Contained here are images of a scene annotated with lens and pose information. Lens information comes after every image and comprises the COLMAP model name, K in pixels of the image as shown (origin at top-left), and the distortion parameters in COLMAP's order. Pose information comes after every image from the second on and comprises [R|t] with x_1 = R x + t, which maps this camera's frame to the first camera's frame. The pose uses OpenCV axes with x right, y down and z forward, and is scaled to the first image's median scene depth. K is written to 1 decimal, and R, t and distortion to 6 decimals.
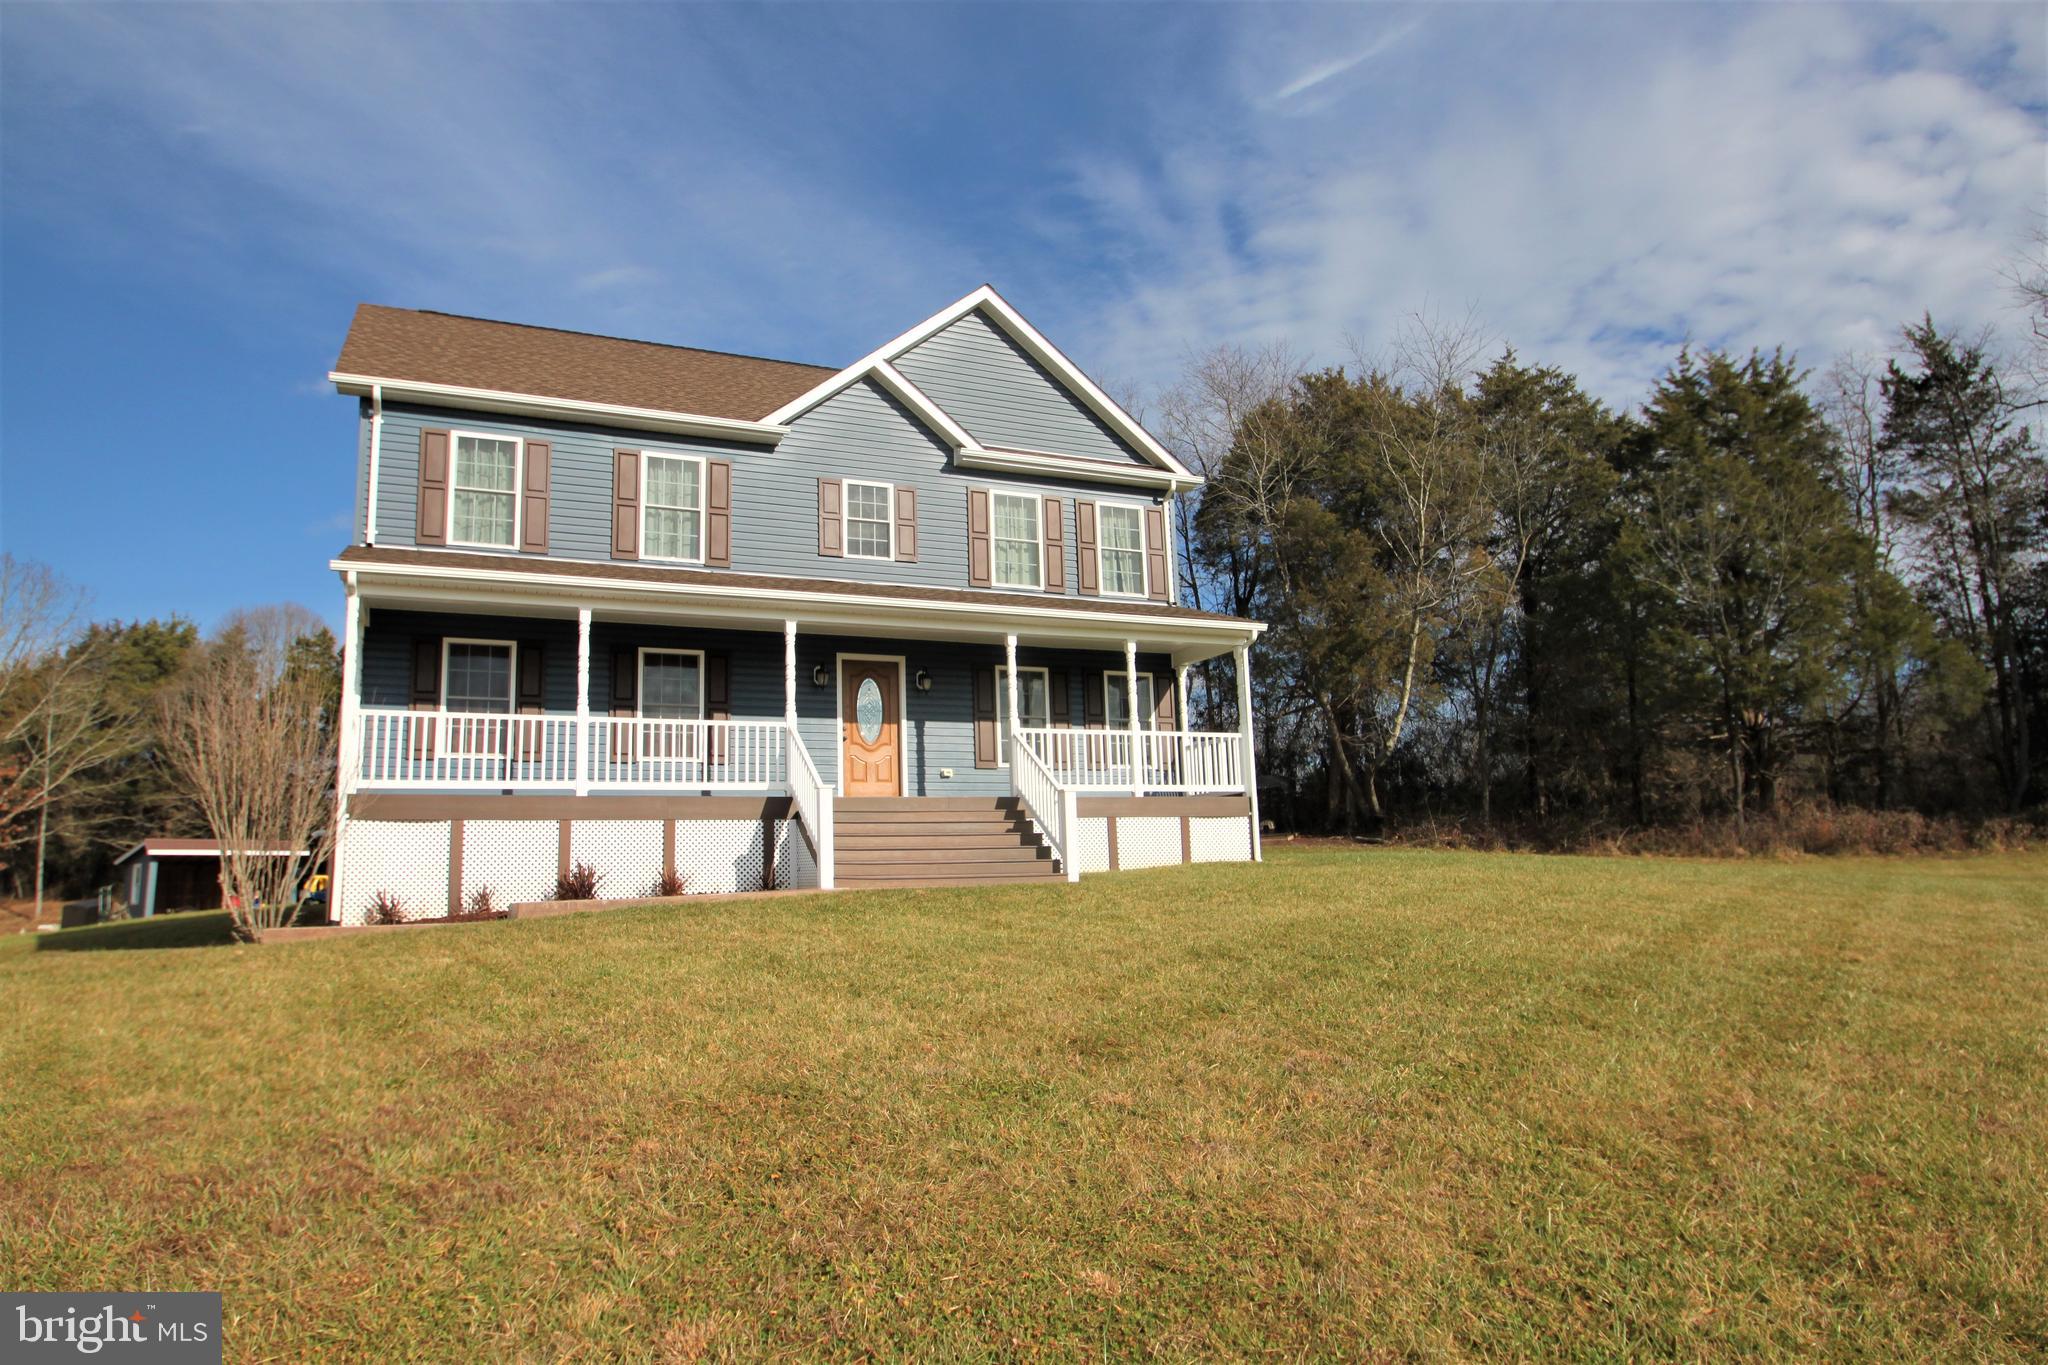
lens RADIAL K [[1379.5, 0, 1028.6], [0, 1379.5, 669.5], [0, 0, 1]] dist [-0.025126, -0.004534]
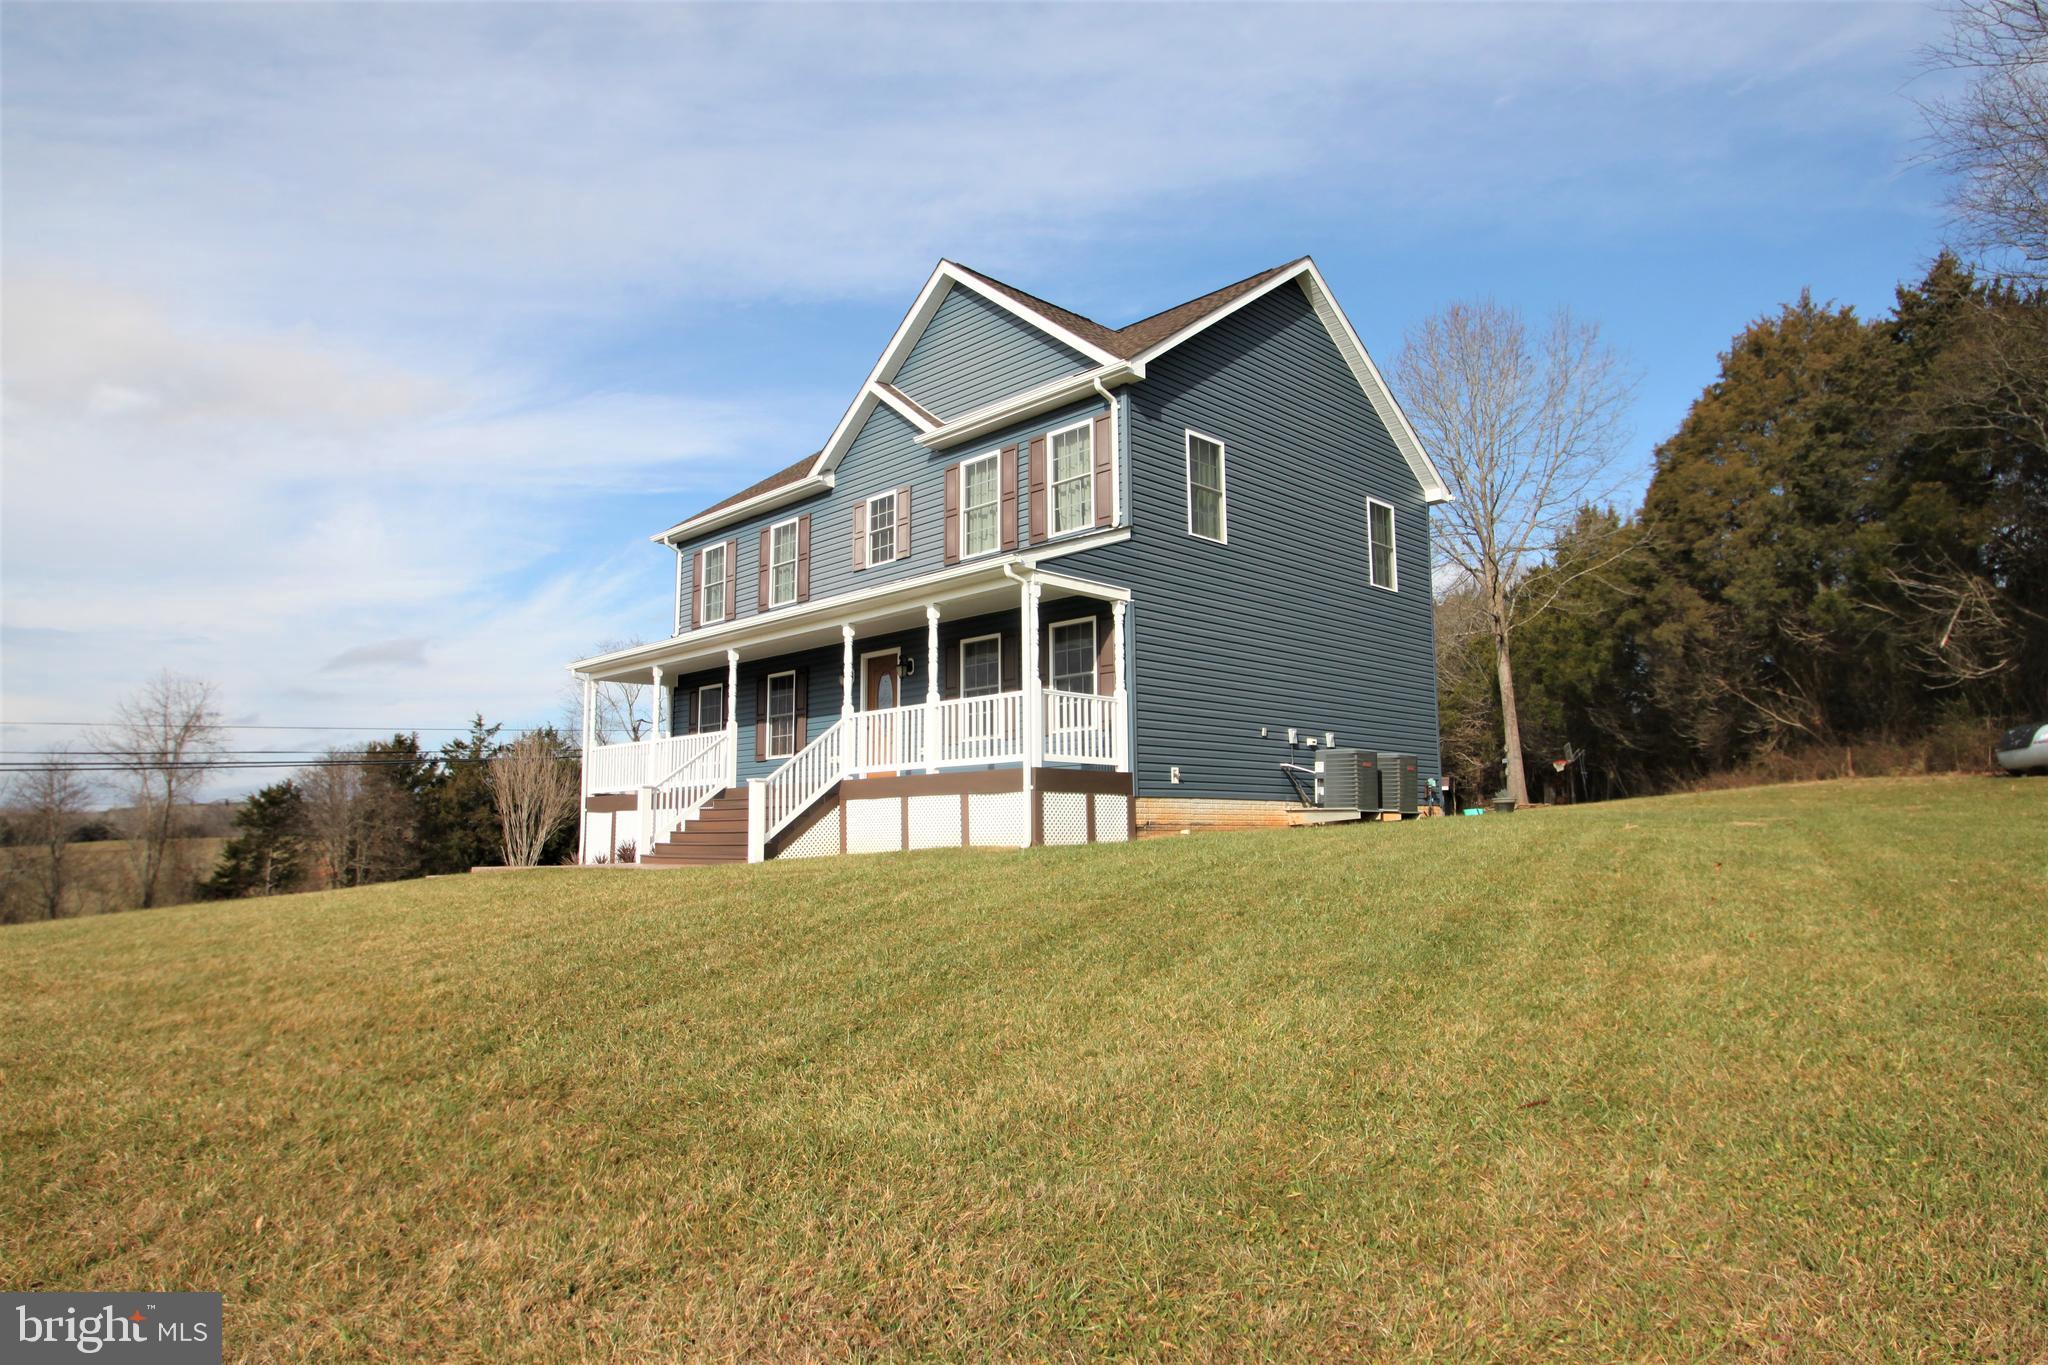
lens RADIAL K [[1225.6, 0, 1022.2], [0, 1225.6, 688.4], [0, 0, 1]] dist [-0.028616, 0.000596]
pose [[0.317560, -0.078200, -0.945008, 0.870462], [0.165976, 0.985792, -0.025800, 0.065236], [0.933599, -0.148656, 0.326028, 0.779080]]
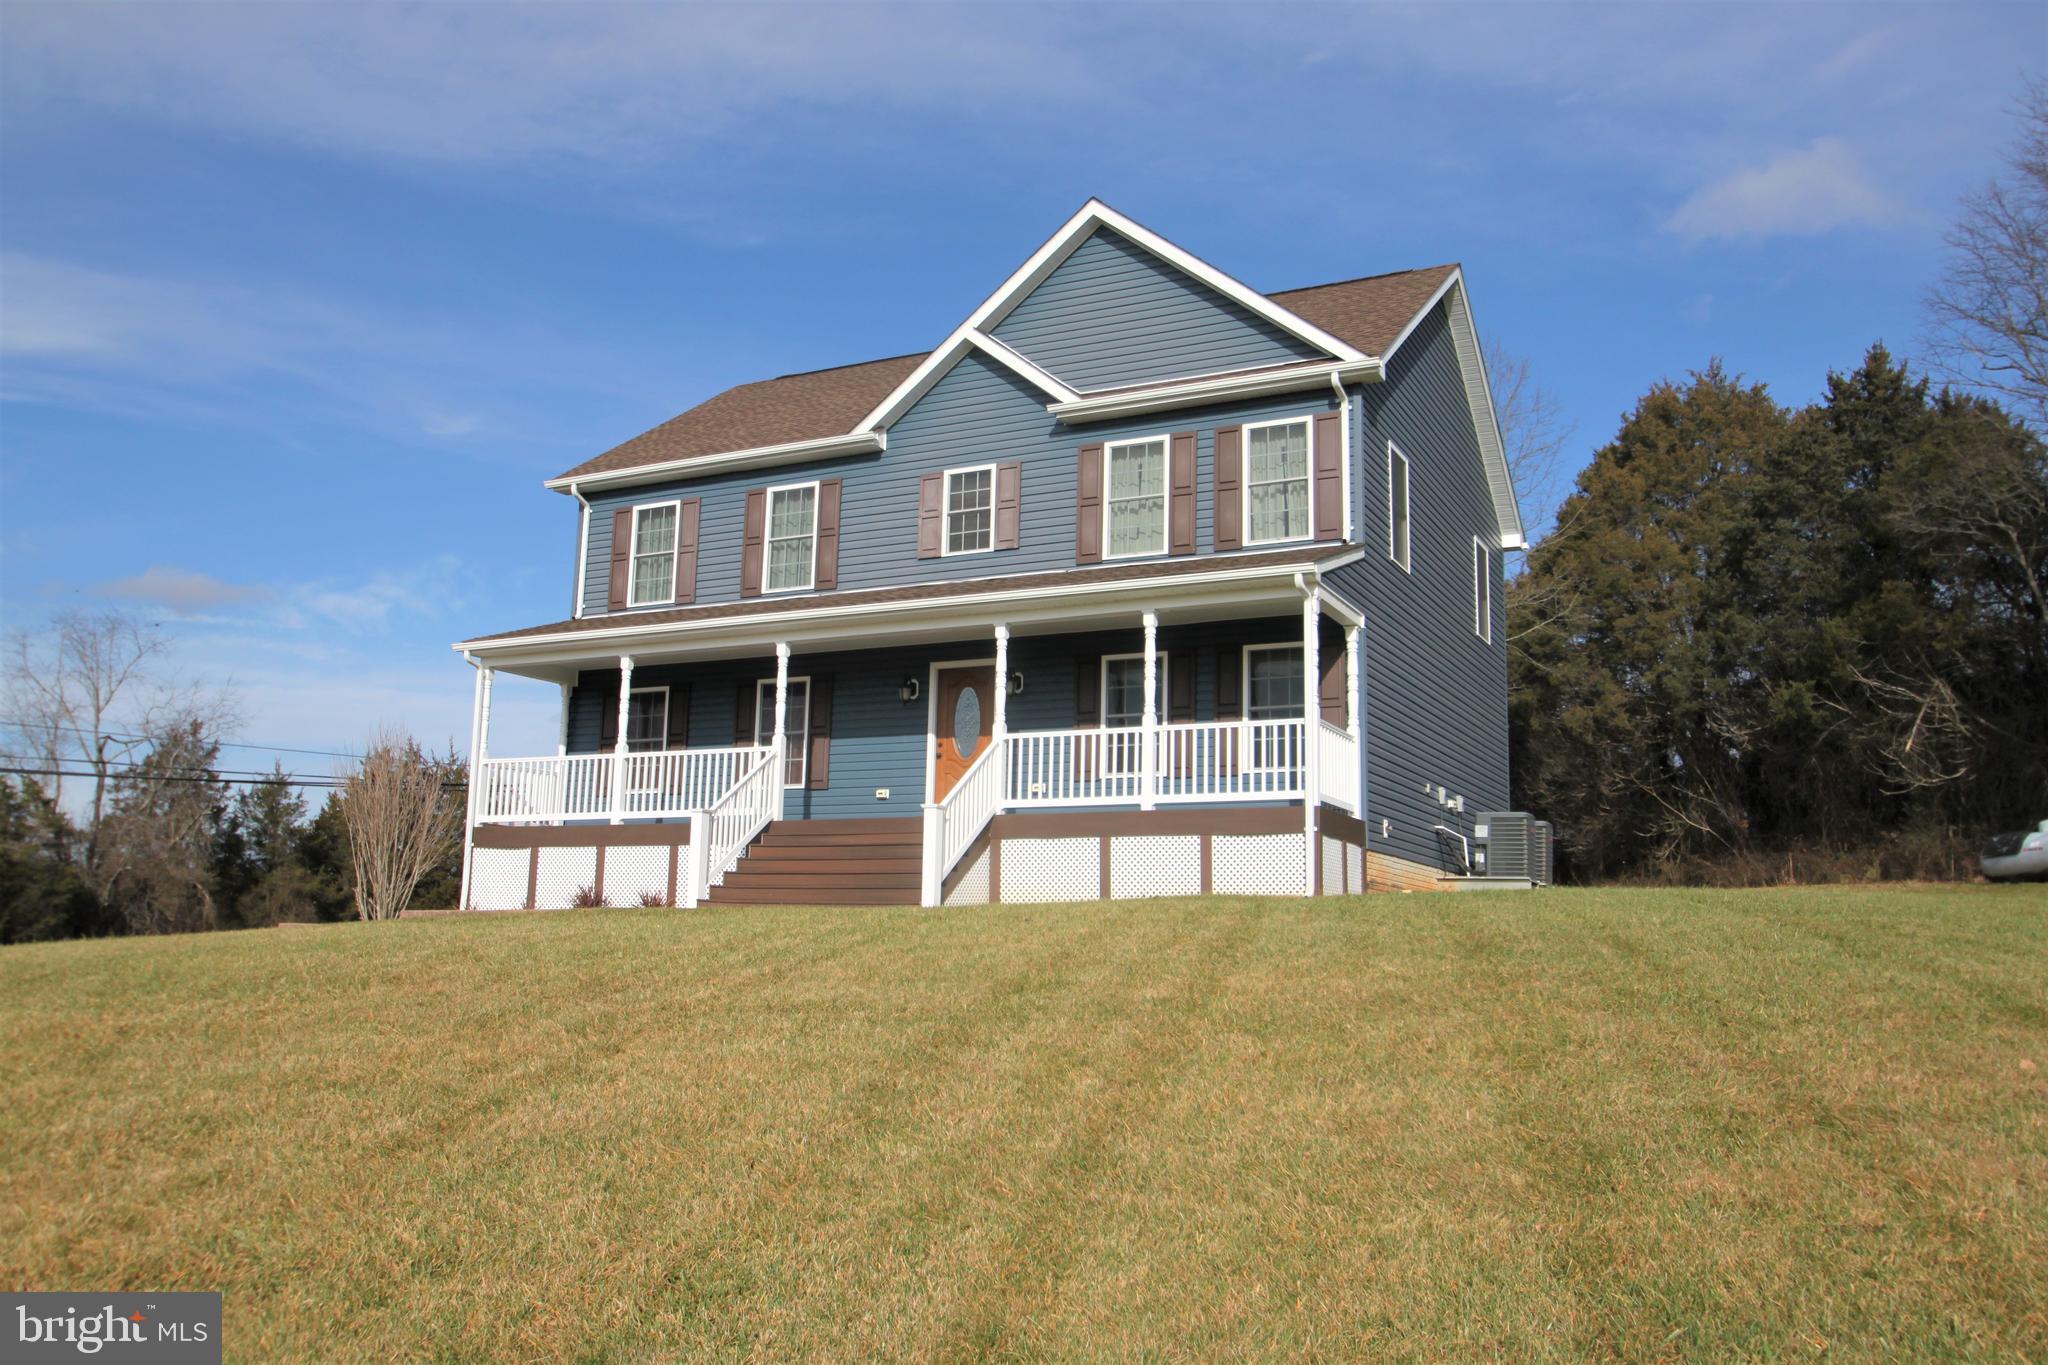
lens RADIAL K [[1670.2, 0, 1028.2], [0, 1670.2, 695.1], [0, 0, 1]] dist [-0.049221, -0.006271]
pose [[0.601896, -0.075556, -0.794992, 0.783383], [0.098177, 0.994963, -0.020230, 0.038586], [0.792517, -0.065873, 0.606282, 0.367879]]
